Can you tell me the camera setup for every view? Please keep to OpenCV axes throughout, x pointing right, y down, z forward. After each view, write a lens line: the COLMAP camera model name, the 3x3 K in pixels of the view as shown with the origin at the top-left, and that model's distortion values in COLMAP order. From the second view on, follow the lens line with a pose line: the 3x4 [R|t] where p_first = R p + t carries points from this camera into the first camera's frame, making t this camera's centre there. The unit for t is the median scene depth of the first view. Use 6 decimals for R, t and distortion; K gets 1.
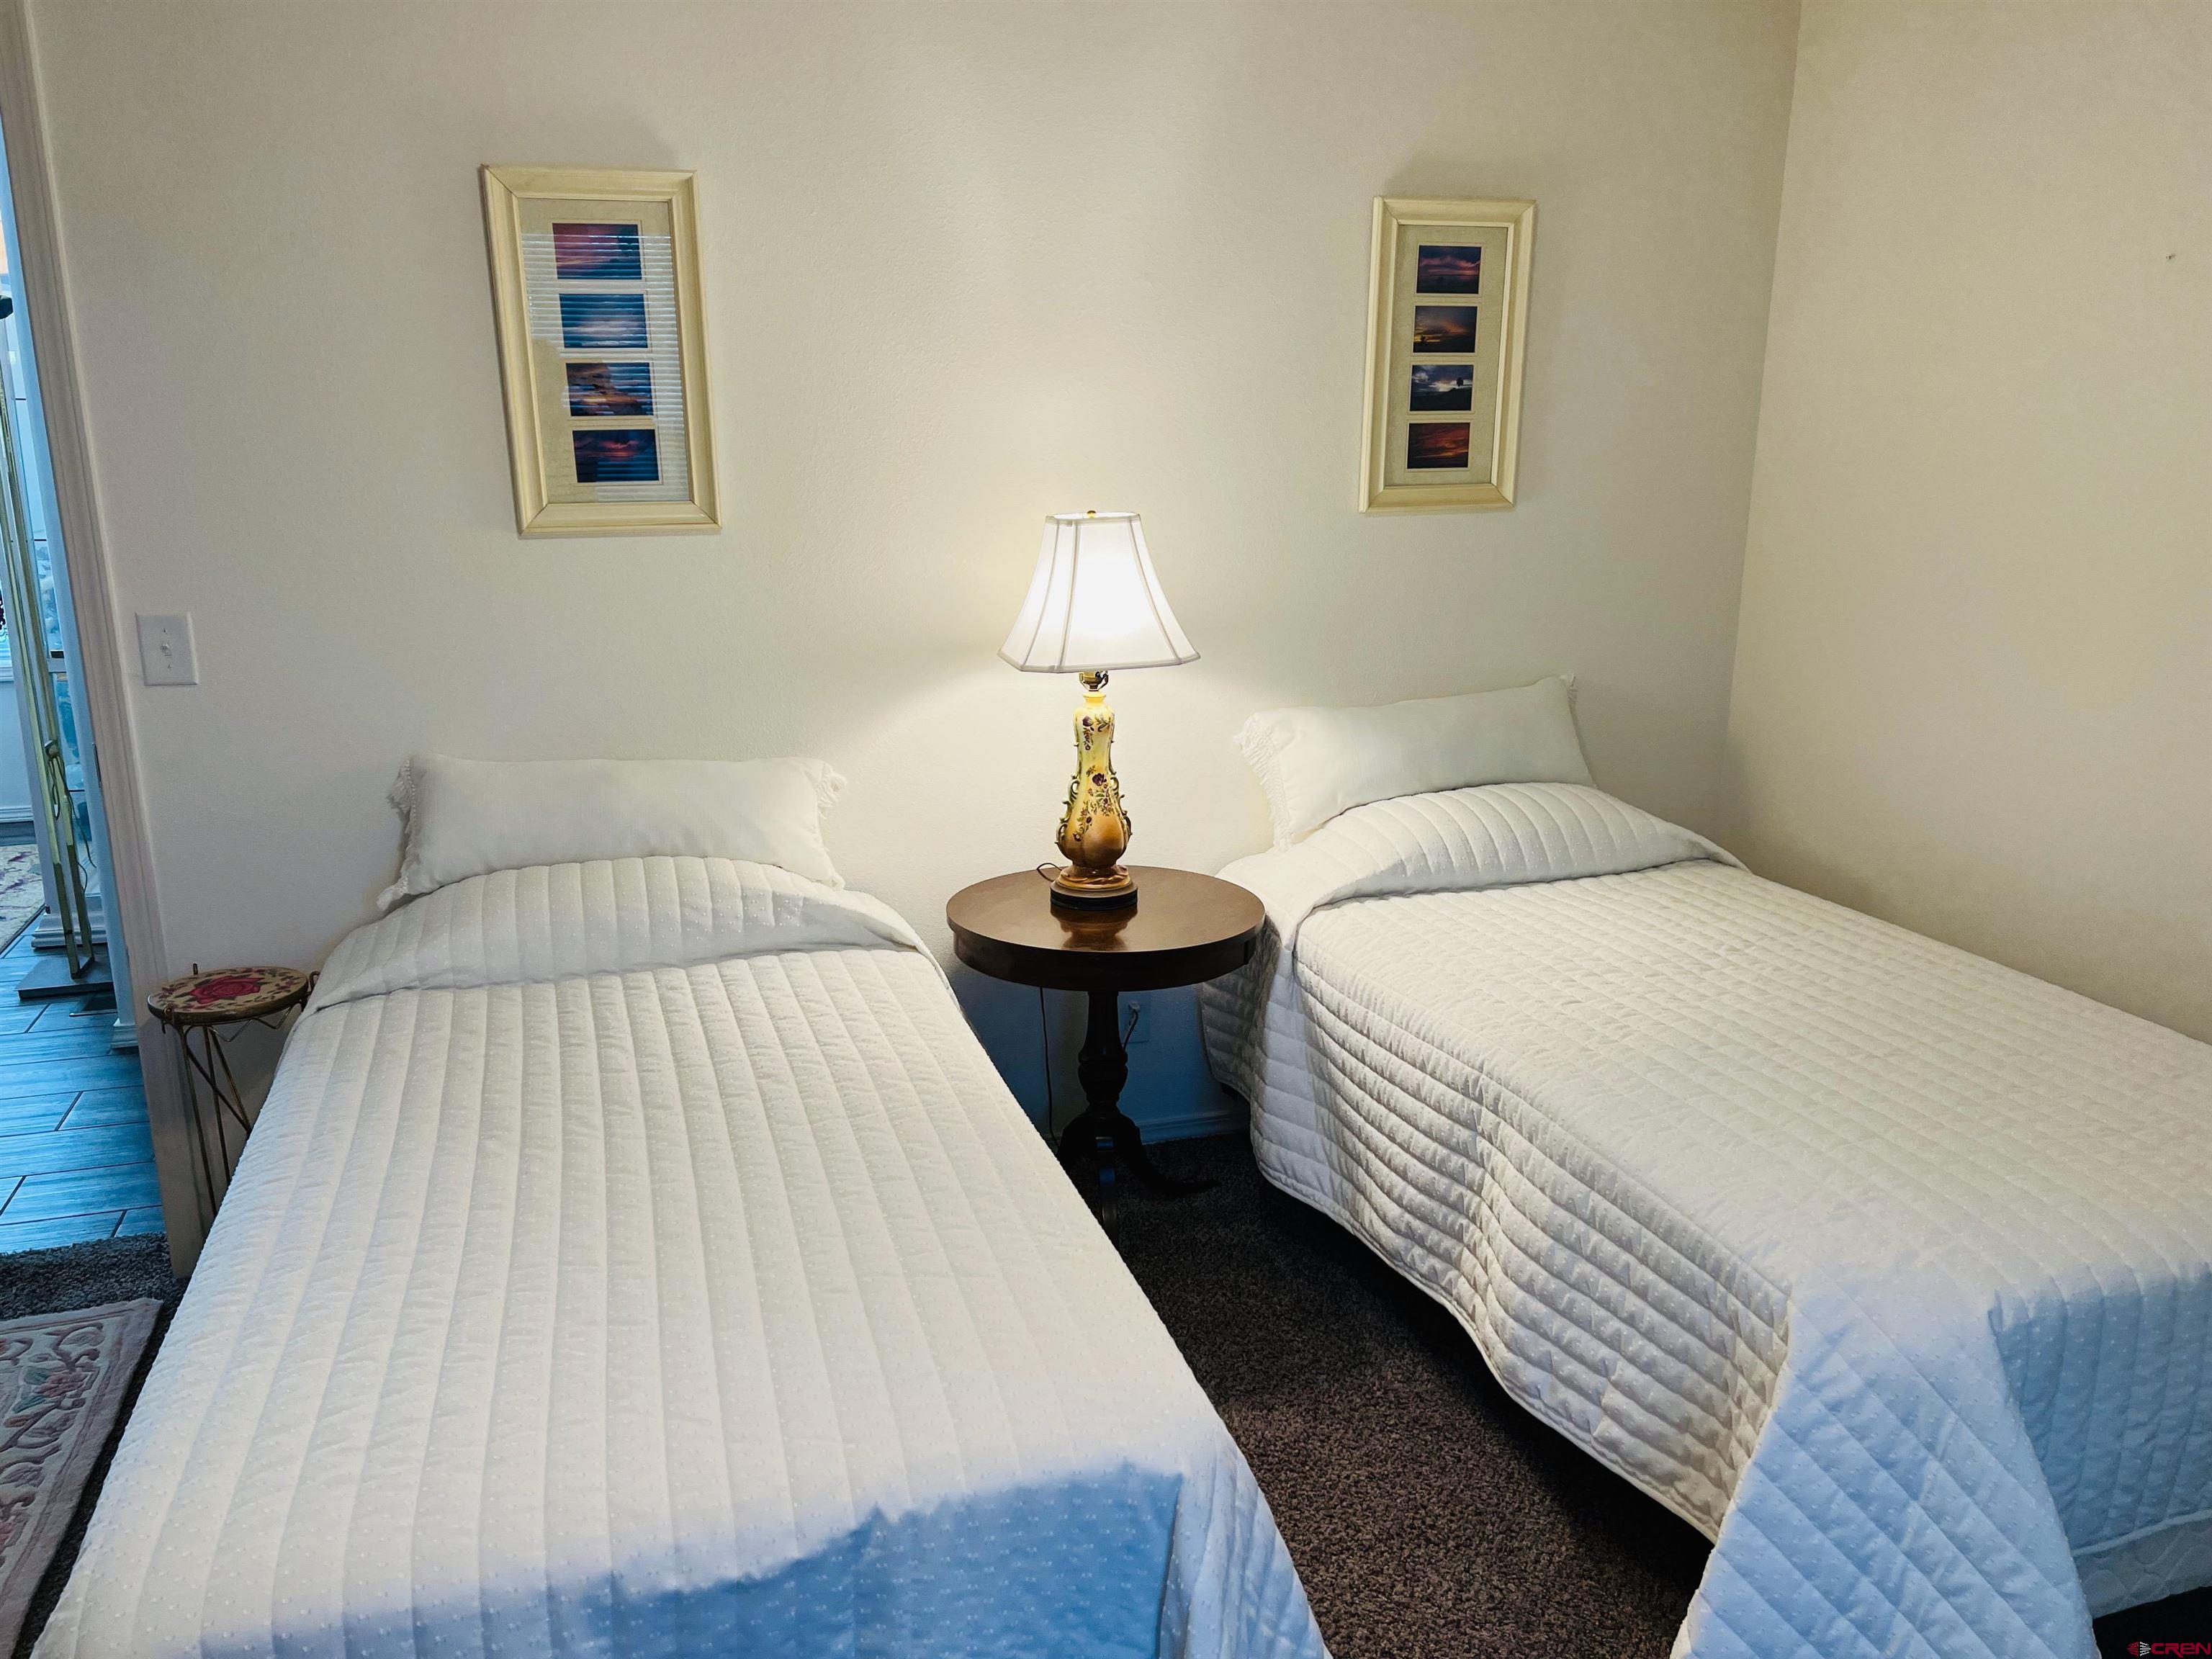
lens RADIAL K [[1662.5, 0, 1093.7], [0, 1662.5, 830.4], [0, 0, 1]] dist [0.058154, -0.063031]
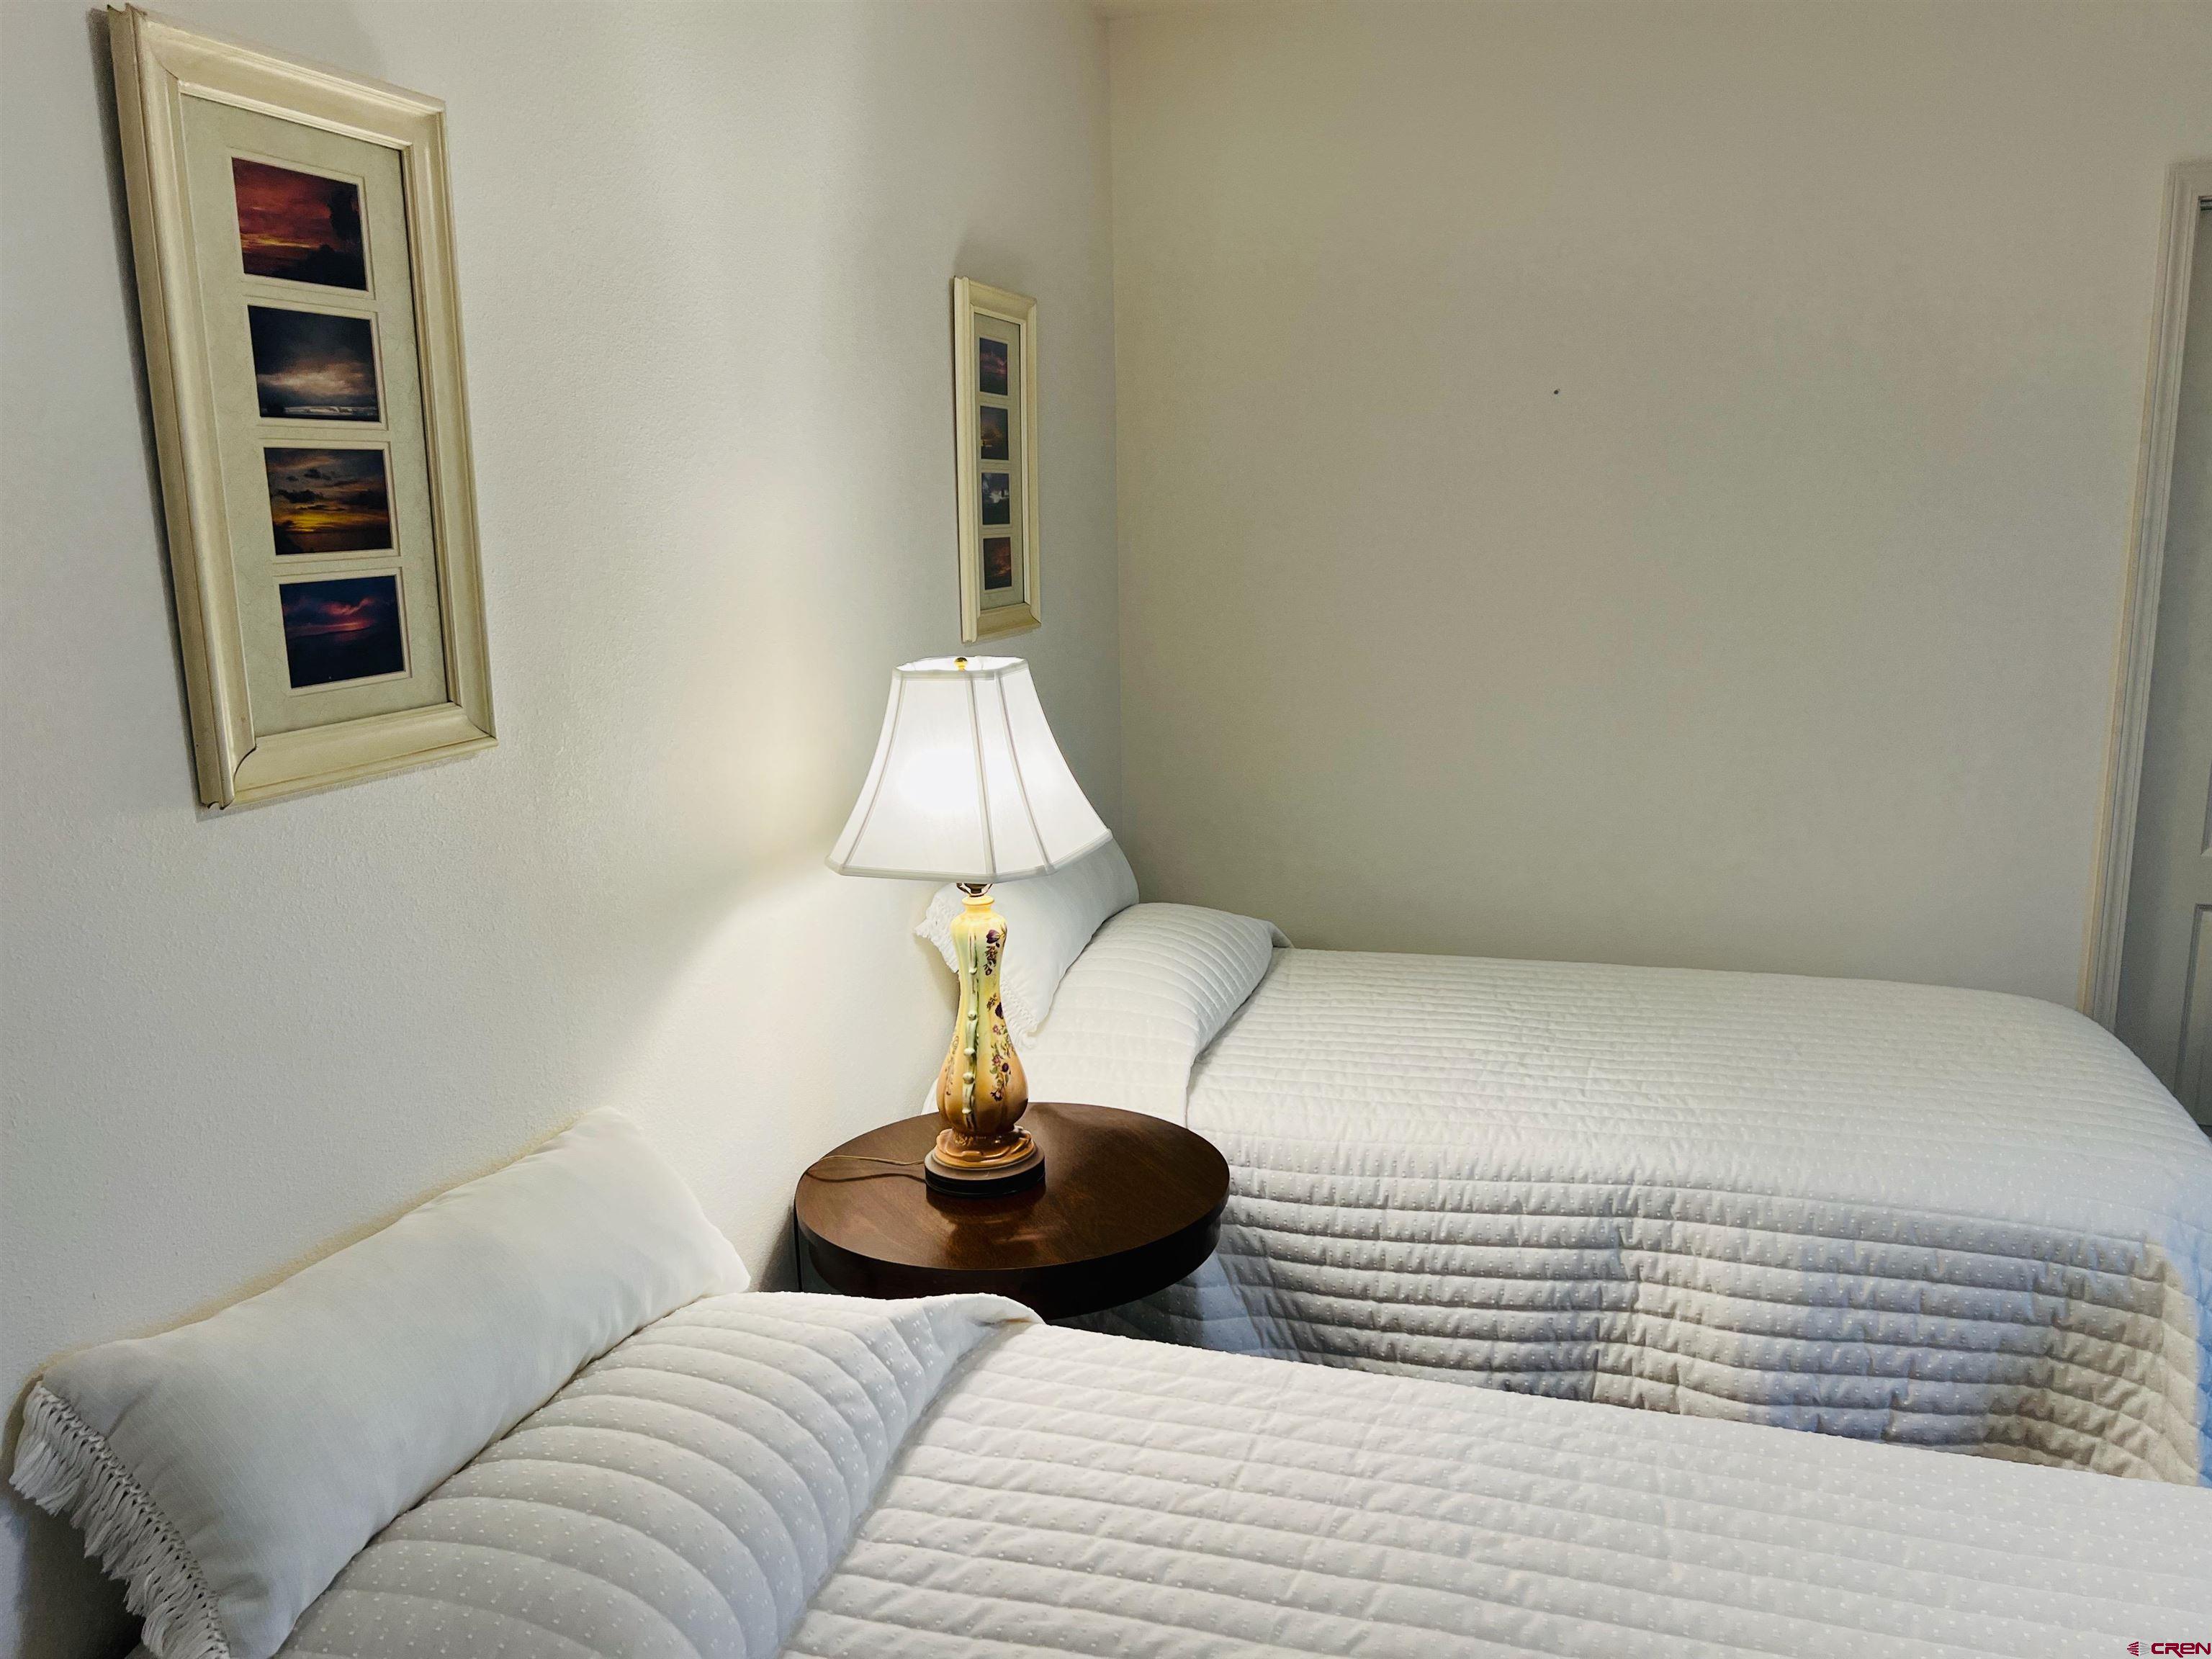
lens RADIAL K [[1662.5, 0, 1098.3], [0, 1662.5, 828.1], [0, 0, 1]] dist [0.058154, -0.063031]
pose [[0.567550, -0.162578, 0.807128, -0.592794], [0.219160, 0.974774, 0.042239, -0.141127], [-0.793635, 0.152917, 0.588864, 0.546453]]
